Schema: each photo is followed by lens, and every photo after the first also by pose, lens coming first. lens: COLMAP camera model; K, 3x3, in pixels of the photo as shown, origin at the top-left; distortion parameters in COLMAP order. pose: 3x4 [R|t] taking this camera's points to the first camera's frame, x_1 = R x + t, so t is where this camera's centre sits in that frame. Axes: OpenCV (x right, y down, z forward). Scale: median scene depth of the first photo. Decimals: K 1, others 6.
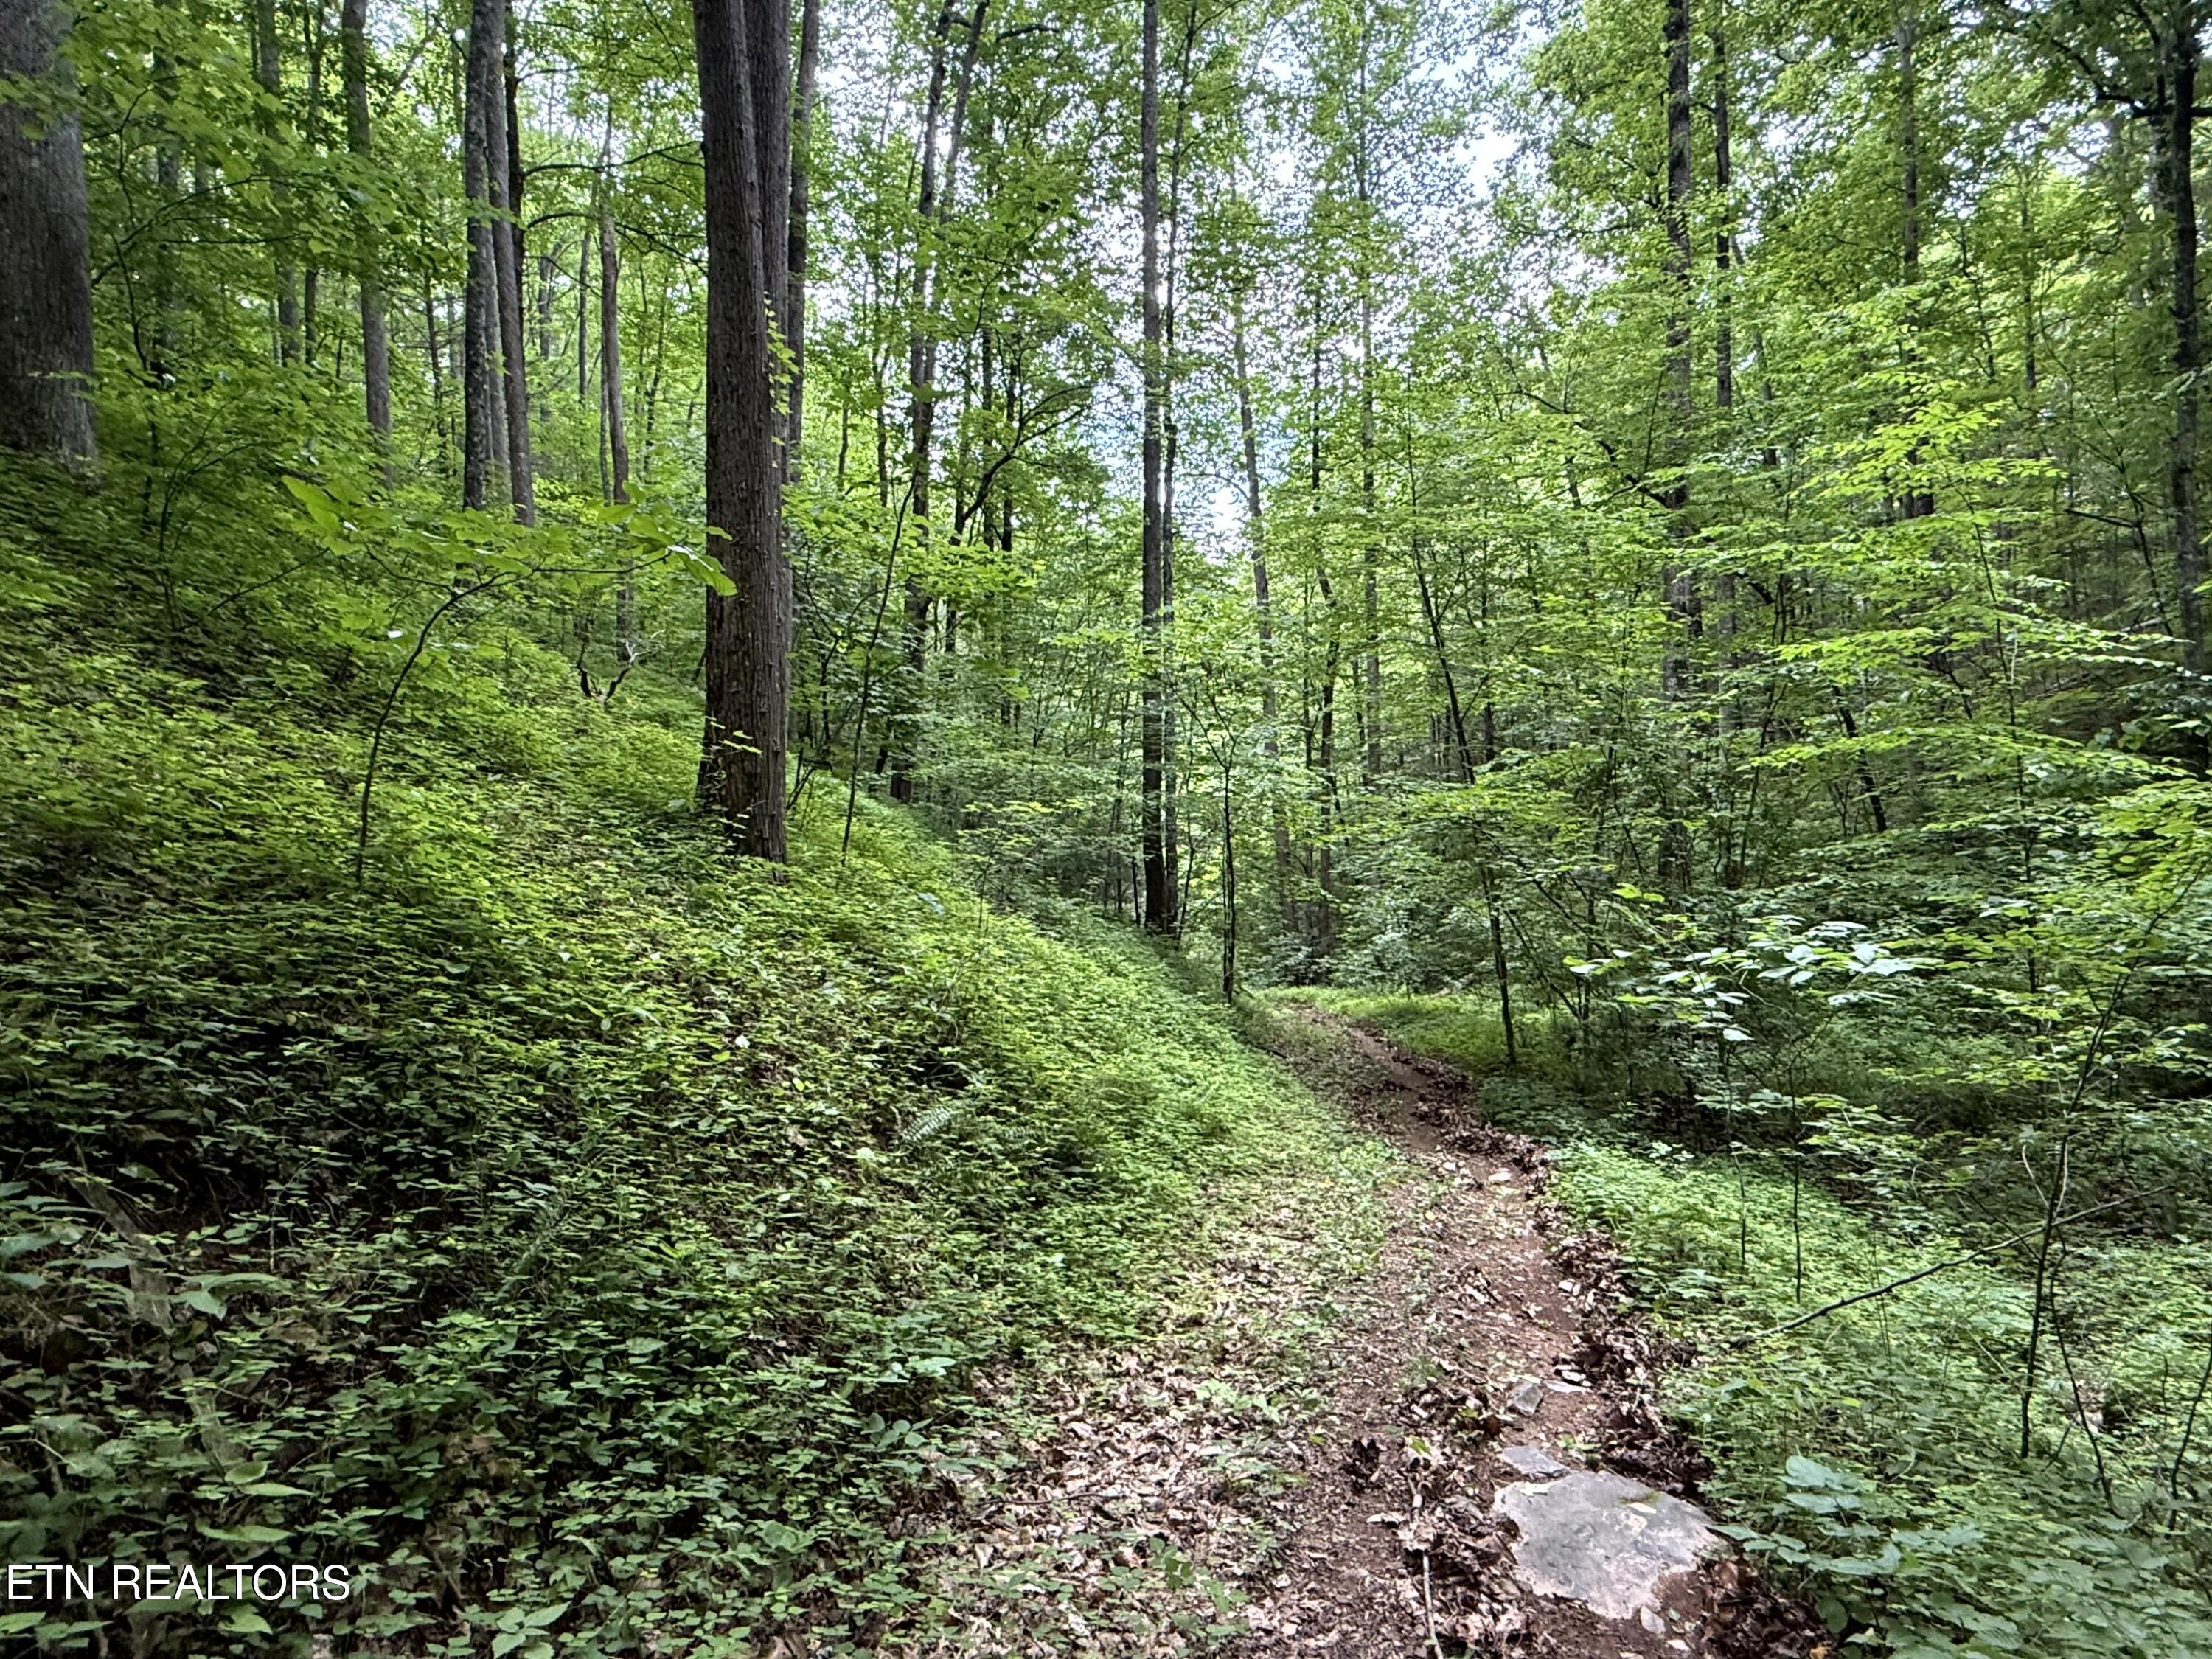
lens RADIAL K [[1170.0, 0, 1106.0], [0, 1170.0, 829.5], [0, 0, 1]] dist [0.000193, 0.000028]
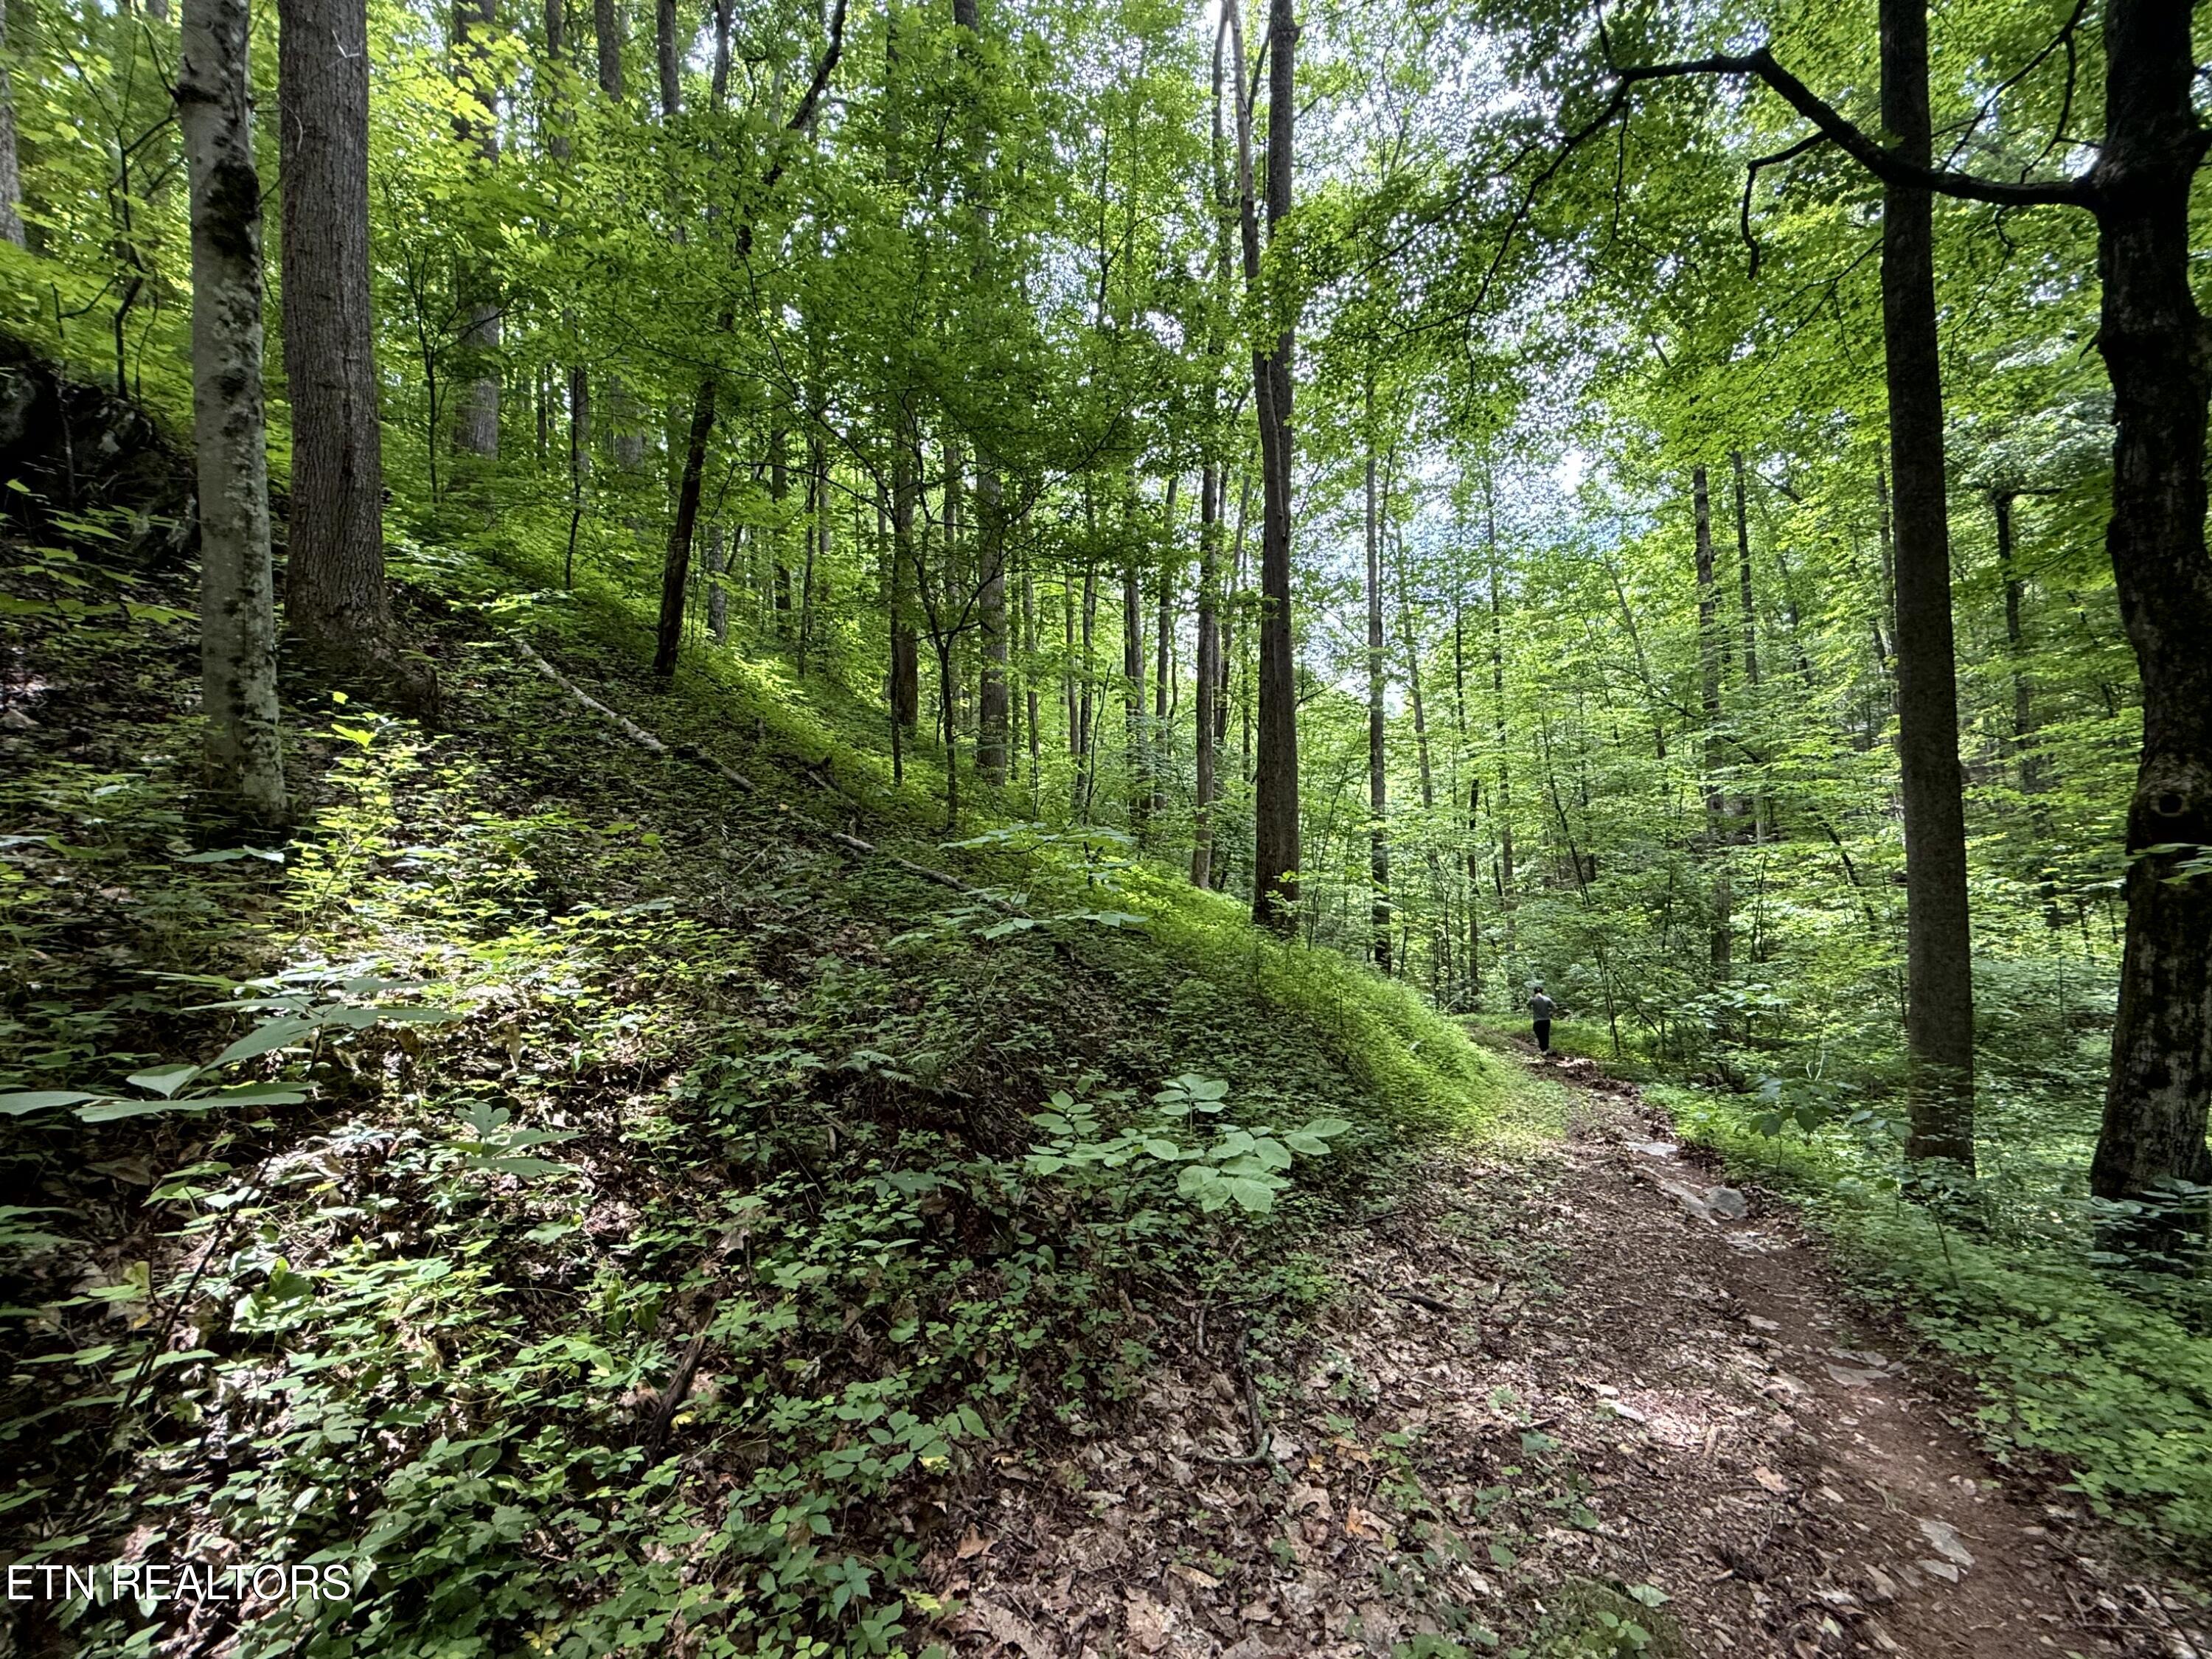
lens RADIAL K [[874.3, 0, 1106.0], [0, 874.3, 829.5], [0, 0, 1]] dist [0.000207, 0.000173]
pose [[0.982670, -0.017693, -0.184518, -0.270741], [0.003937, 0.997202, -0.074651, -0.079770], [0.185323, 0.072630, 0.979990, -0.764013]]
